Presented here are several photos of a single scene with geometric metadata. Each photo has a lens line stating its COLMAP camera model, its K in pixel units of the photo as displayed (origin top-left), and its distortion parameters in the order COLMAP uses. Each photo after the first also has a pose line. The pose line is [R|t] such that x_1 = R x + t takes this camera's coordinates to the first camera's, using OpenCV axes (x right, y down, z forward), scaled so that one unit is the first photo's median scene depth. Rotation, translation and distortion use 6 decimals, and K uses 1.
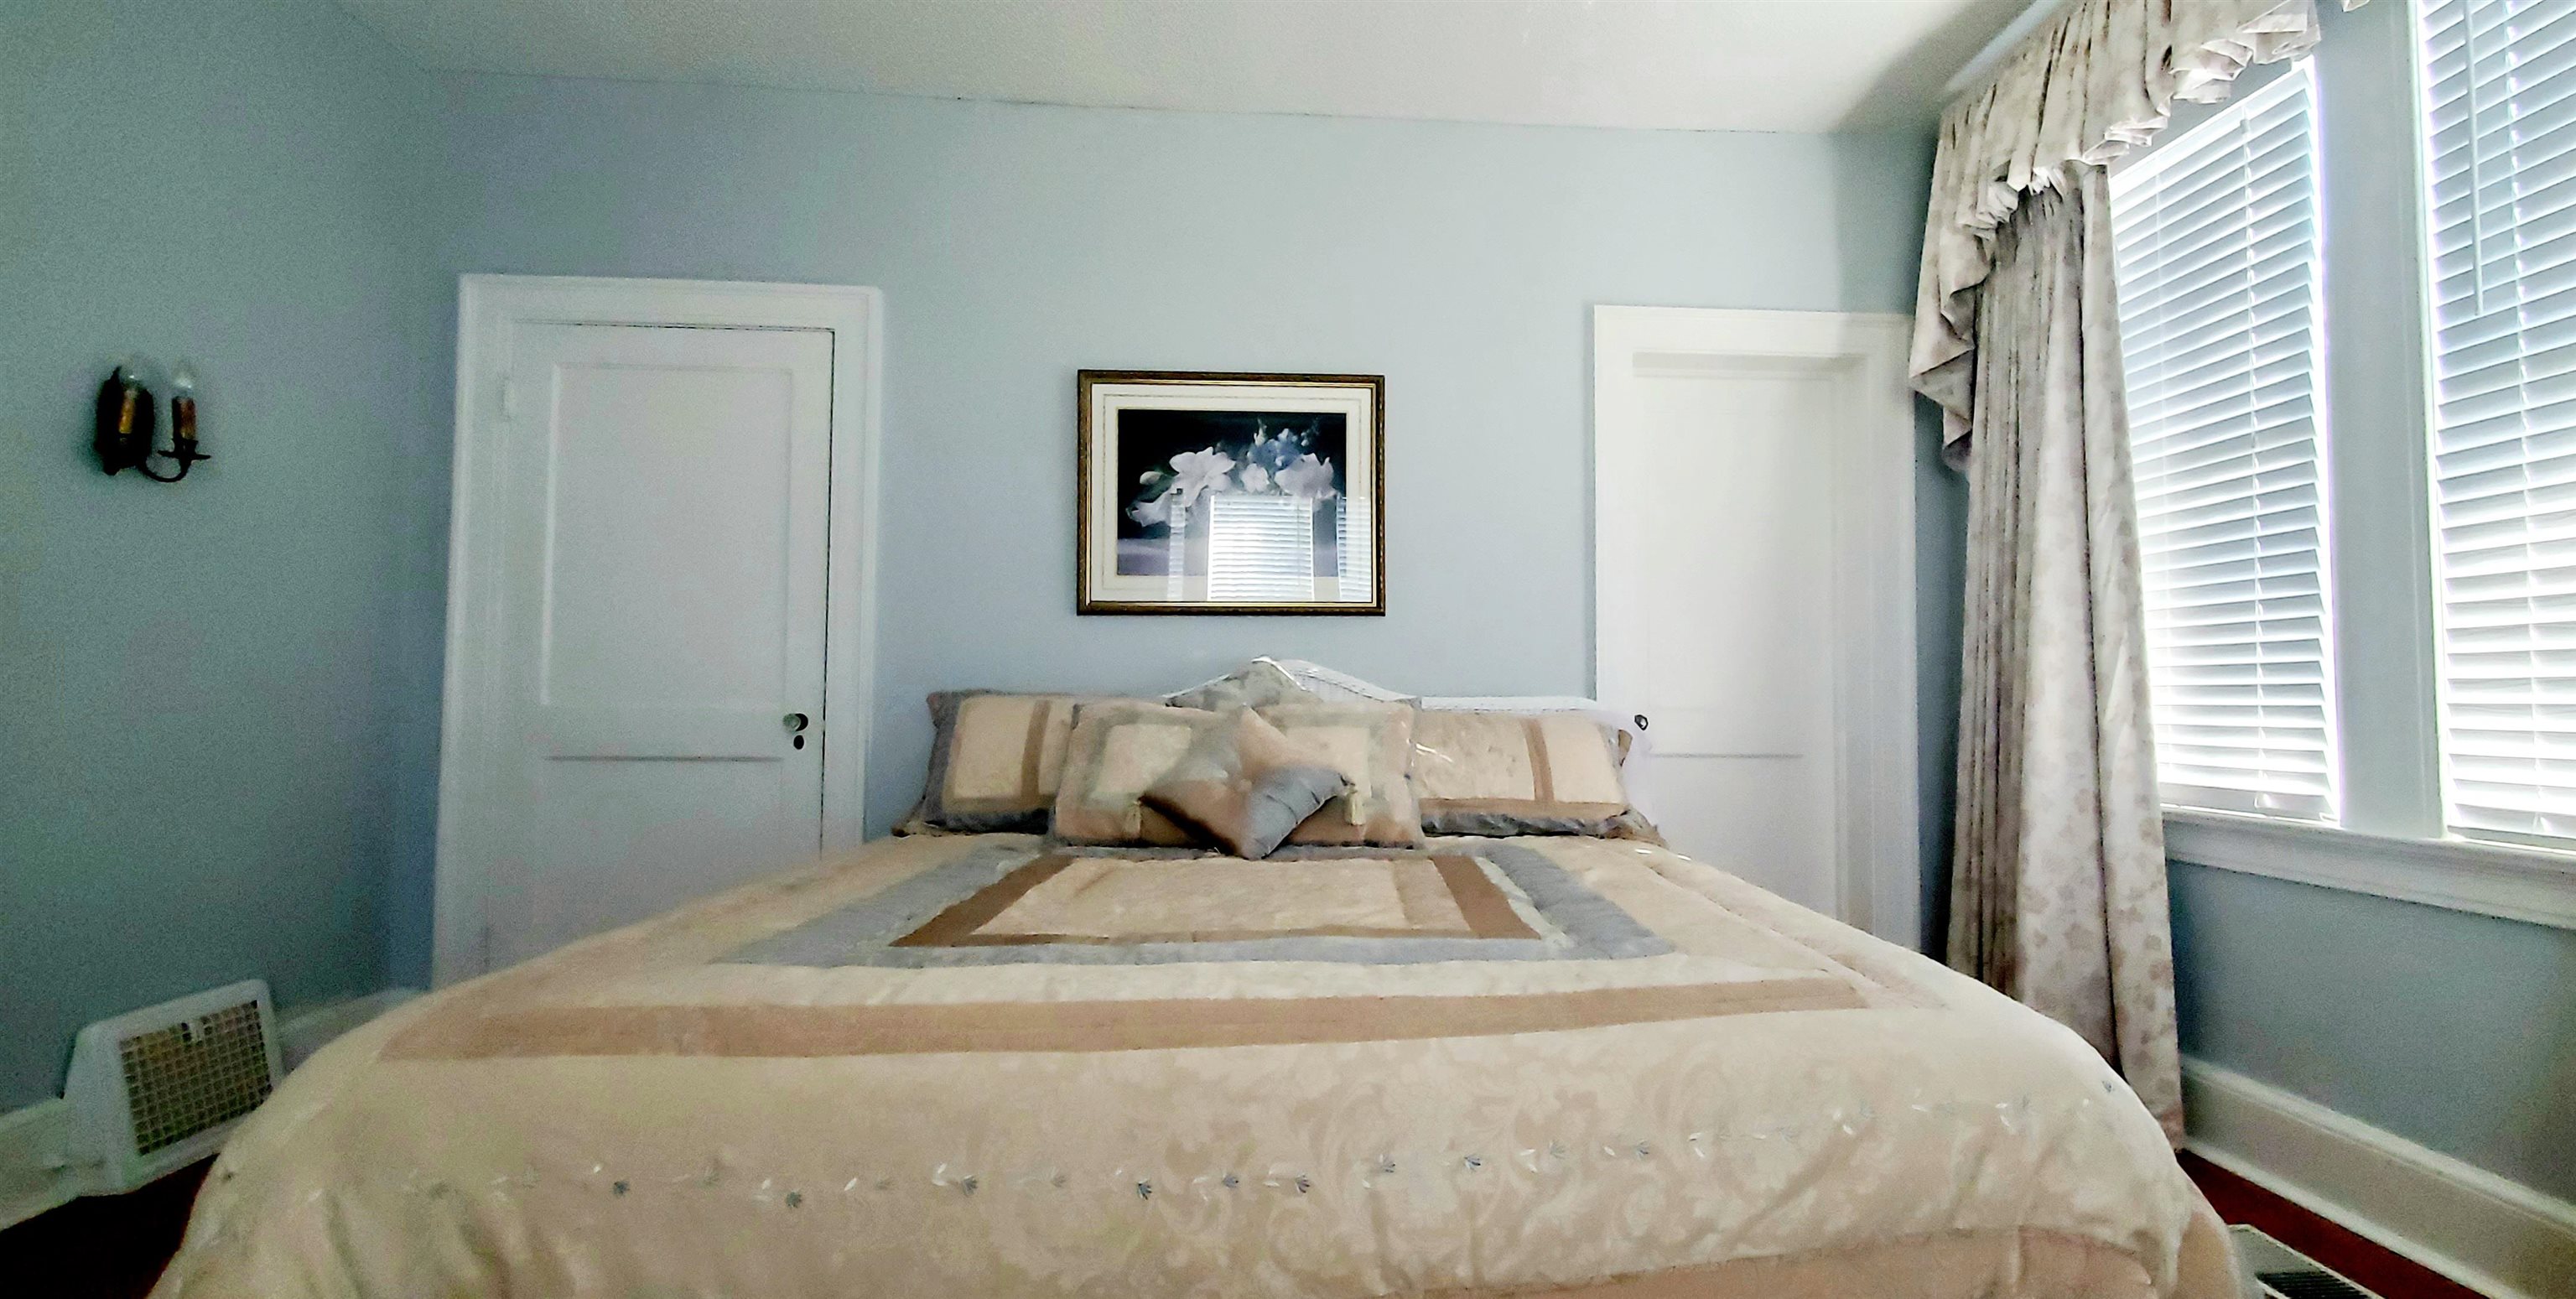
lens RADIAL K [[1021.6, 0, 1288.0], [0, 1021.6, 649.5], [0, 0, 1]] dist [0.000048, 0.000005]
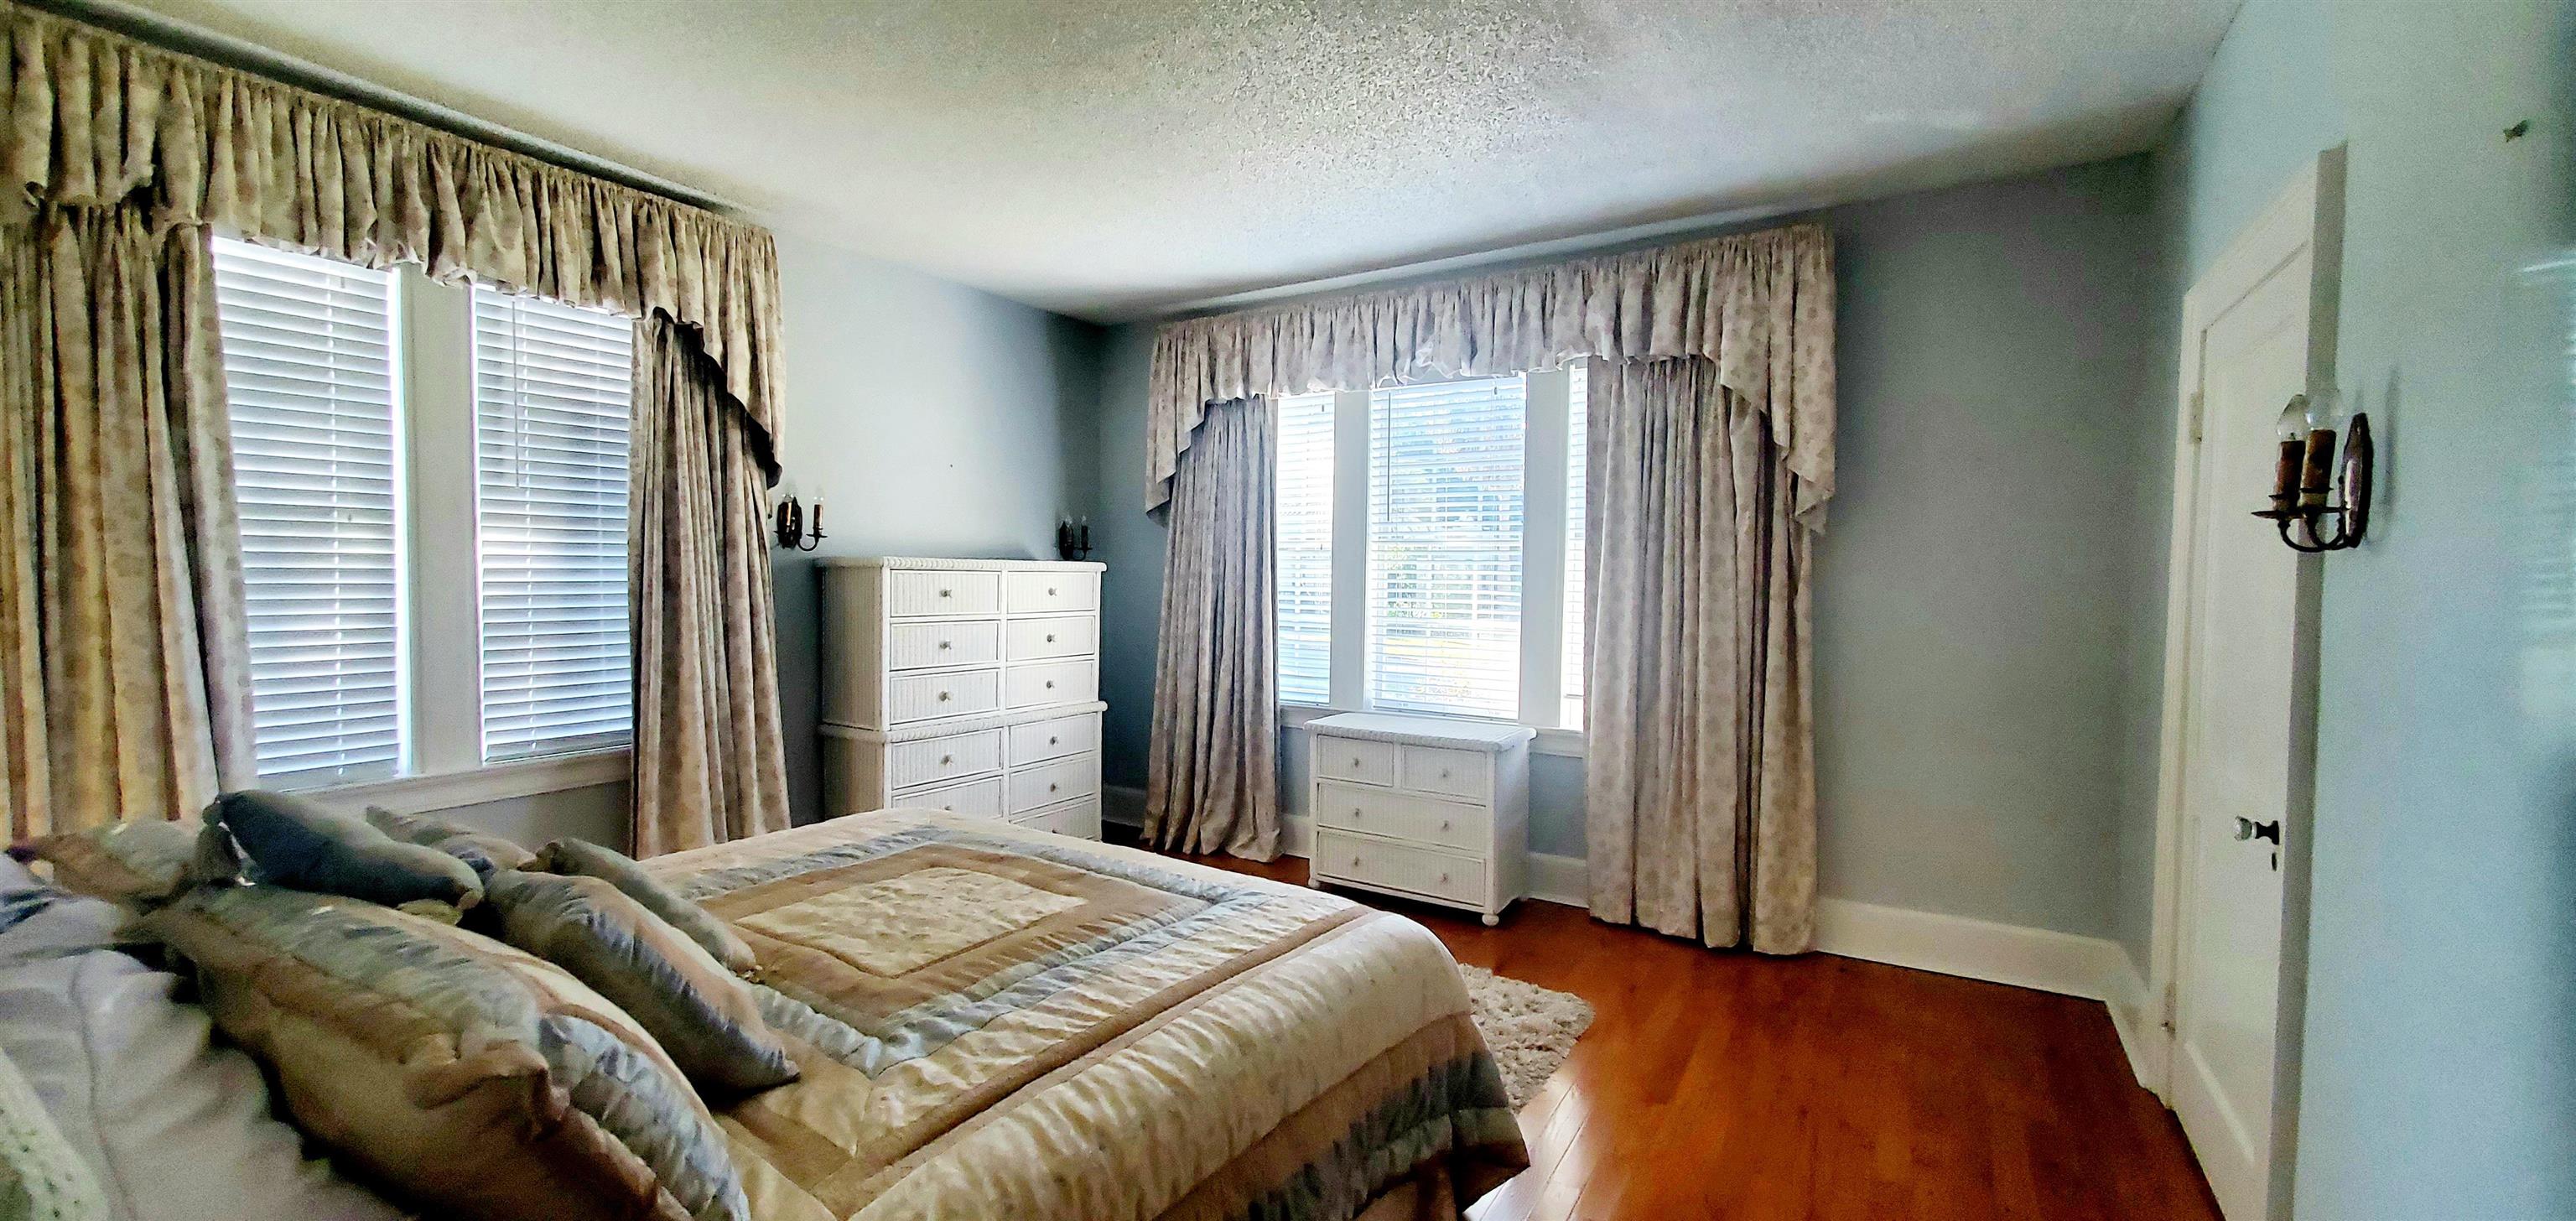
lens RADIAL K [[1028.3, 0, 1241.5], [0, 1028.3, 610.5], [0, 0, 1]] dist [0.012089, 0.000125]
pose [[-0.818864, -0.036970, 0.572796, -0.975972], [-0.041080, 0.999139, 0.005760, -0.150210], [-0.572516, -0.018814, -0.819678, 1.657286]]
